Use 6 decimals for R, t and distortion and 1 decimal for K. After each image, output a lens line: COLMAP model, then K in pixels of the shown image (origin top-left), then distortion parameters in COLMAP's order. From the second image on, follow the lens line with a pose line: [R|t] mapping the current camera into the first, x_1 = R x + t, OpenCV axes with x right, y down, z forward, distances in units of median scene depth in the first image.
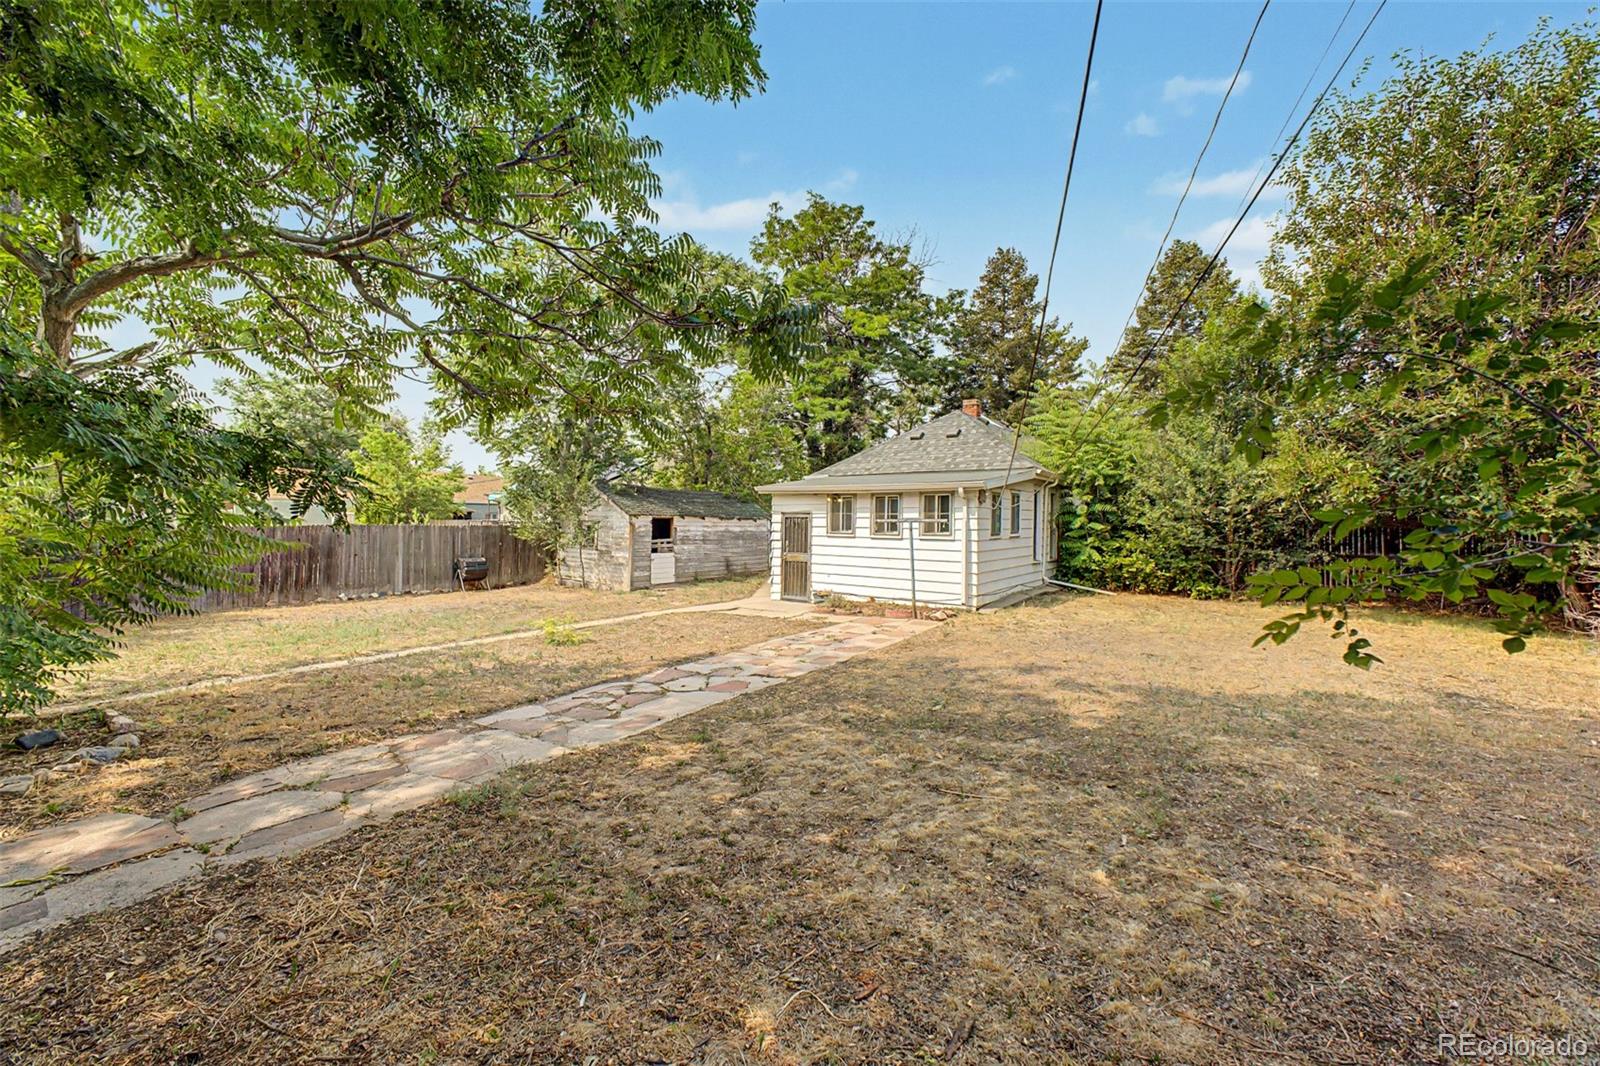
lens RADIAL K [[622.9, 0, 800.0], [0, 622.9, 533.0], [0, 0, 1]] dist [0.014967, -0.000047]
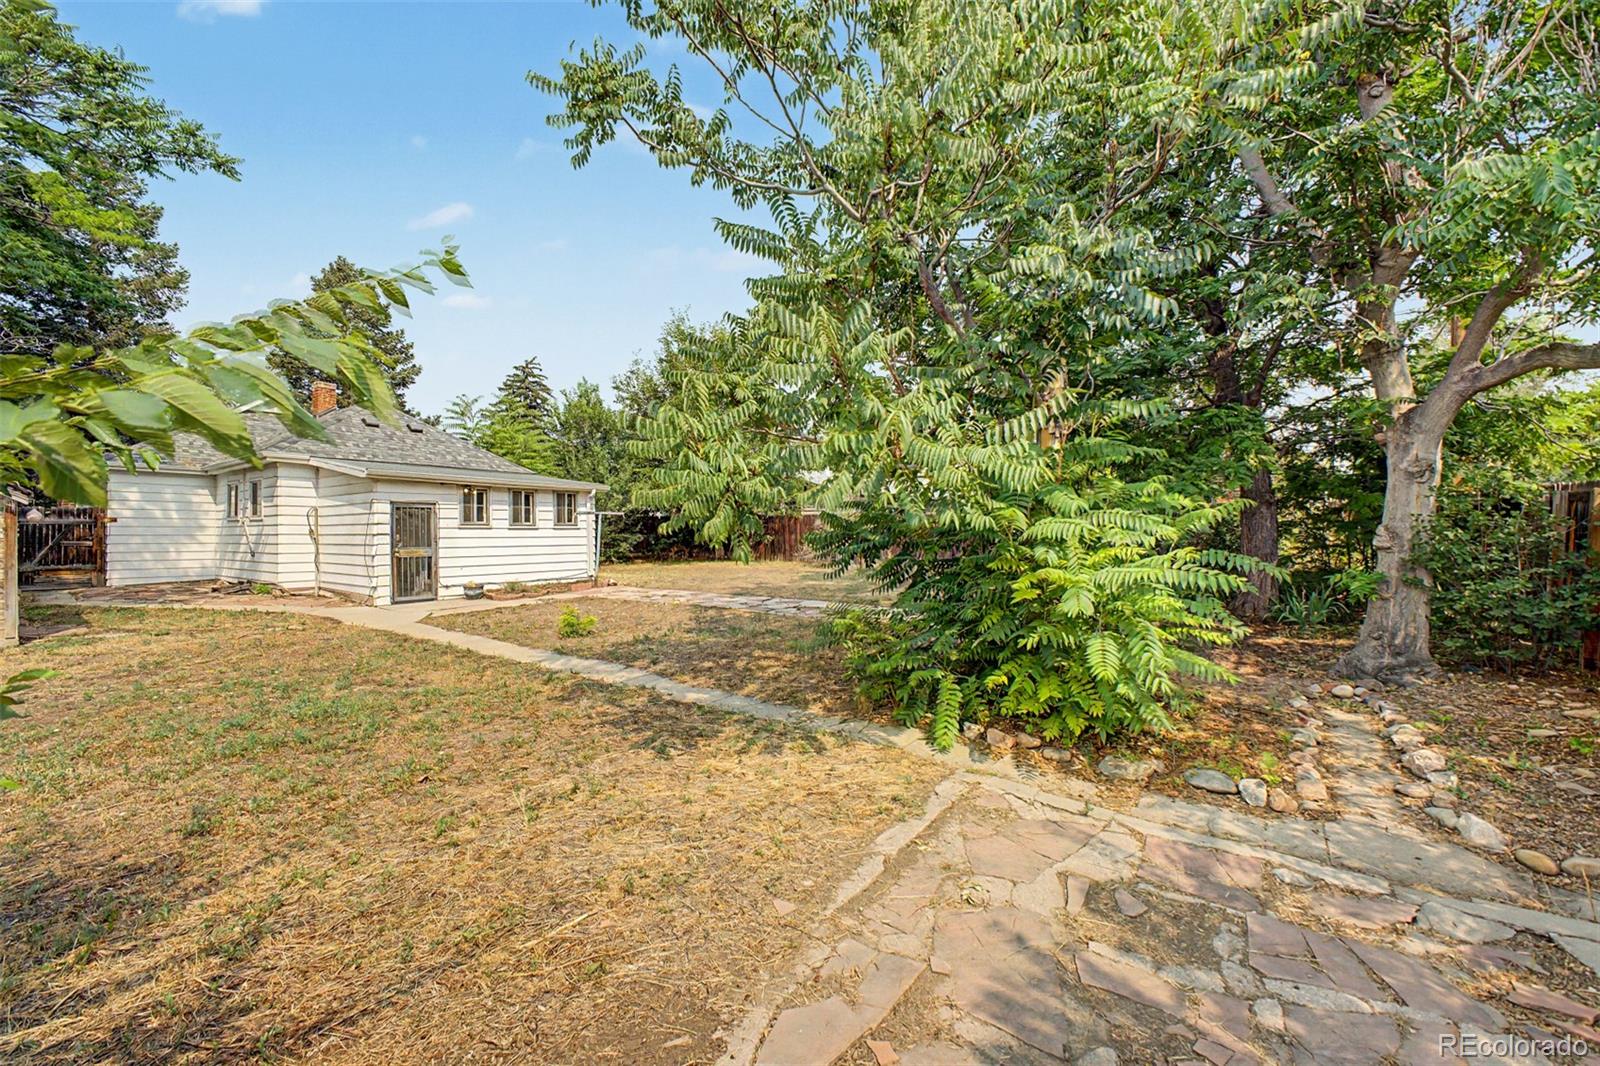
lens RADIAL K [[622.9, 0, 800.0], [0, 622.9, 533.0], [0, 0, 1]] dist [0.014967, -0.000047]
pose [[0.060544, -0.020668, 0.997952, -0.875921], [0.019603, 0.999617, 0.019514, 0.004315], [-0.997973, 0.018382, 0.060926, 0.400694]]
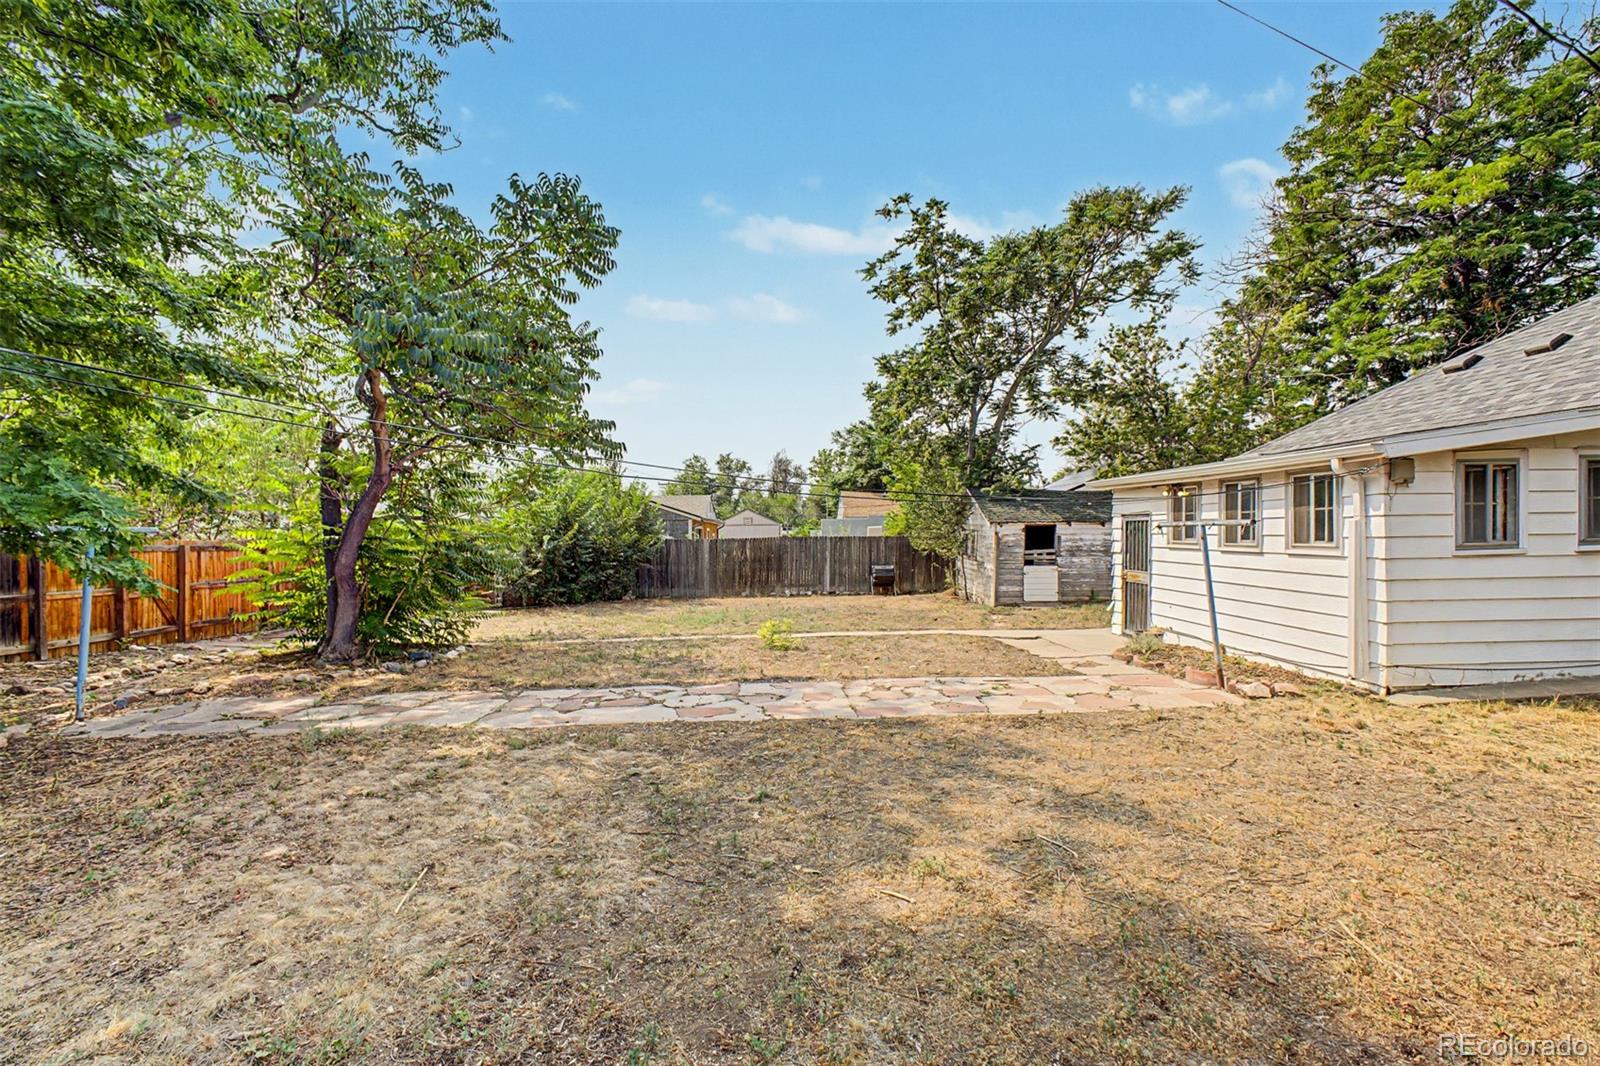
lens RADIAL K [[636.5, 0, 800.0], [0, 636.5, 533.0], [0, 0, 1]] dist [0.003794, -0.000205]
pose [[0.619510, -0.011504, -0.784905, 0.332070], [0.000417, 0.999897, -0.014326, -0.001069], [0.784989, 0.008548, 0.619451, 0.249342]]
